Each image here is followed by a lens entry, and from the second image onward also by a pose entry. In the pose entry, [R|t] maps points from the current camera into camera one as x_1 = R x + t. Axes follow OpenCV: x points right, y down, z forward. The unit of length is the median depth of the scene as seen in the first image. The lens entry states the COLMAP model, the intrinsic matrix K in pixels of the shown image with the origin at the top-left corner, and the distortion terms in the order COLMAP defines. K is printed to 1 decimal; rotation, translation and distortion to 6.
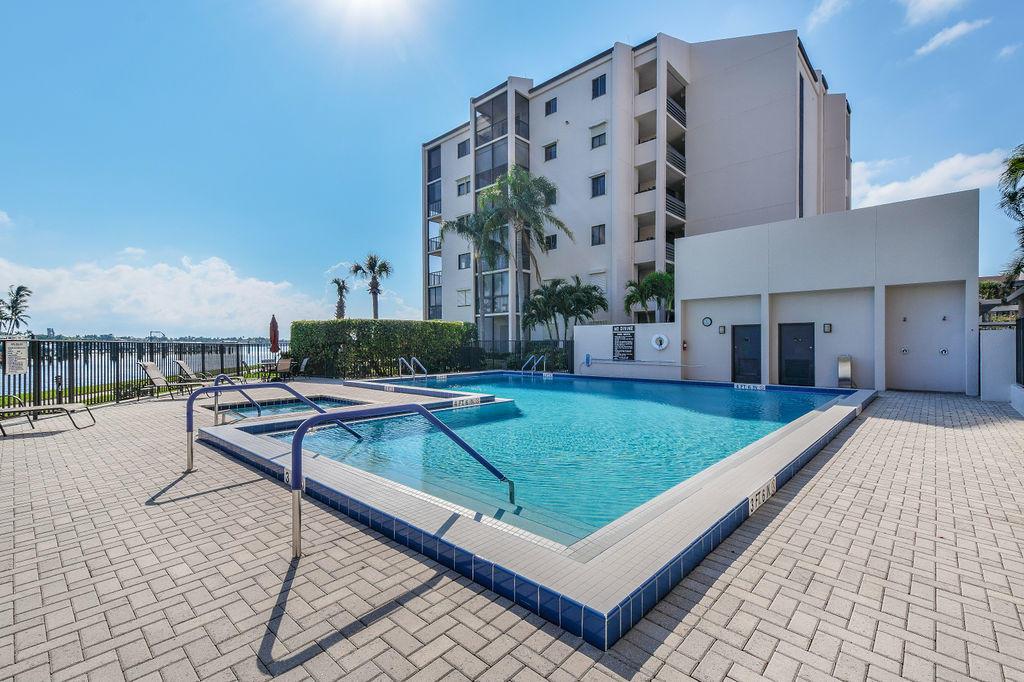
lens RADIAL K [[446.1, 0, 512.0], [0, 446.1, 341.0], [0, 0, 1]] dist [-0.000043, -0.009966]
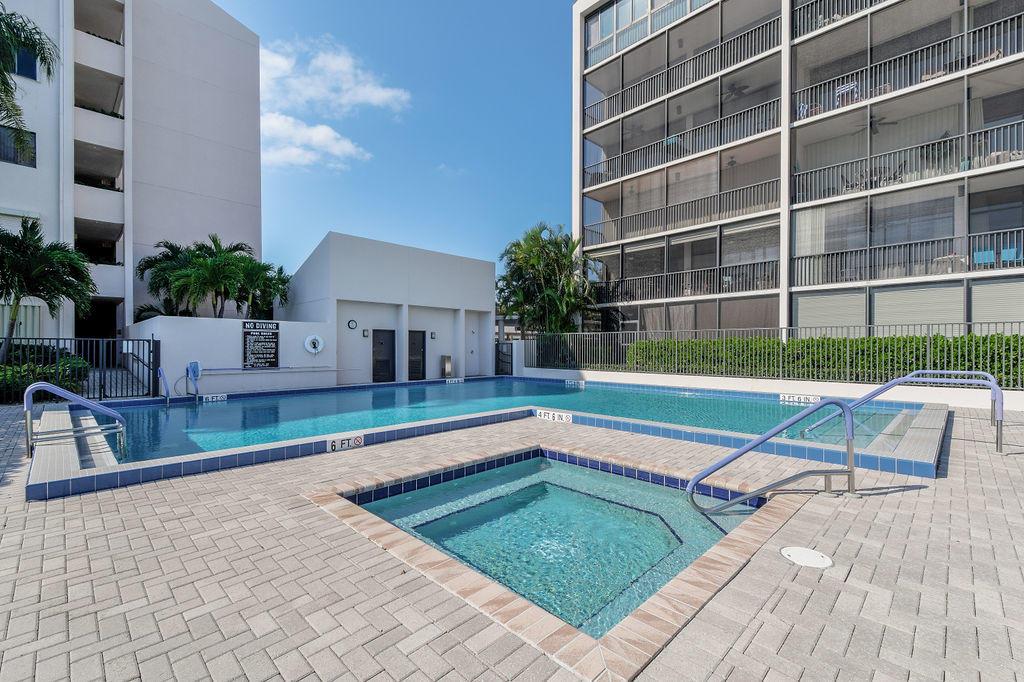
lens RADIAL K [[446.1, 0, 512.0], [0, 446.1, 341.0], [0, 0, 1]] dist [-0.000043, -0.009966]
pose [[0.034721, 0.018181, 0.999232, -0.524156], [-0.006617, 0.999817, -0.017962, 0.008805], [-0.999375, -0.005988, 0.034835, 0.596236]]
